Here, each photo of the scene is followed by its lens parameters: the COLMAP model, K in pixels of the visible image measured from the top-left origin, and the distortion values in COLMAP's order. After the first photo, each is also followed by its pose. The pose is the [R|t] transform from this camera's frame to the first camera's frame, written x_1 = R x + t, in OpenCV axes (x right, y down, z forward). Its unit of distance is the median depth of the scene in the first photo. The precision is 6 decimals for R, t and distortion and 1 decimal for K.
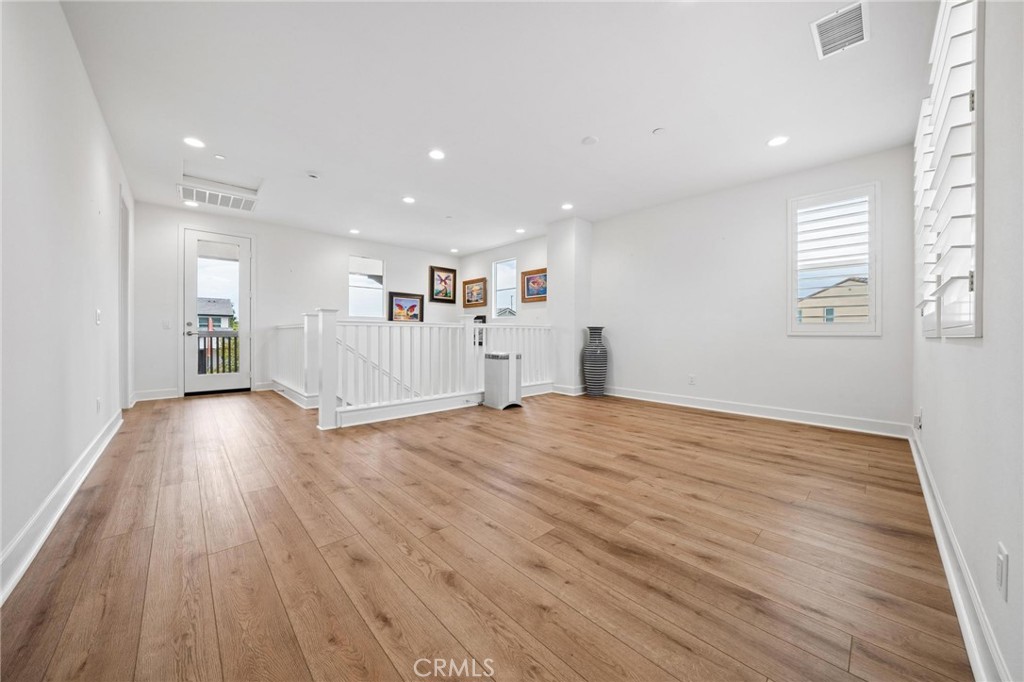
lens RADIAL K [[350.3, 0, 512.0], [0, 350.3, 341.0], [0, 0, 1]] dist [-0.021701, 0.000005]
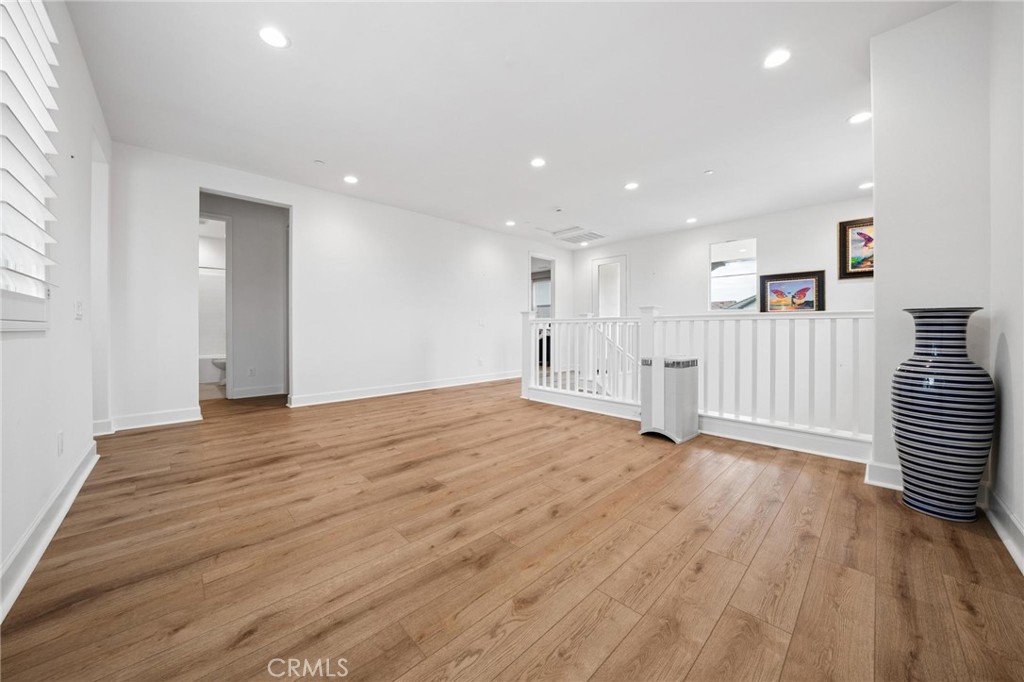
lens RADIAL K [[361.5, 0, 509.2], [0, 361.5, 327.7], [0, 0, 1]] dist [-0.022693, -0.000024]
pose [[0.011555, -0.009410, -0.999889, 1.018215], [-0.023251, 0.999683, -0.009676, -0.013670], [0.999663, 0.023360, 0.011332, 1.036078]]
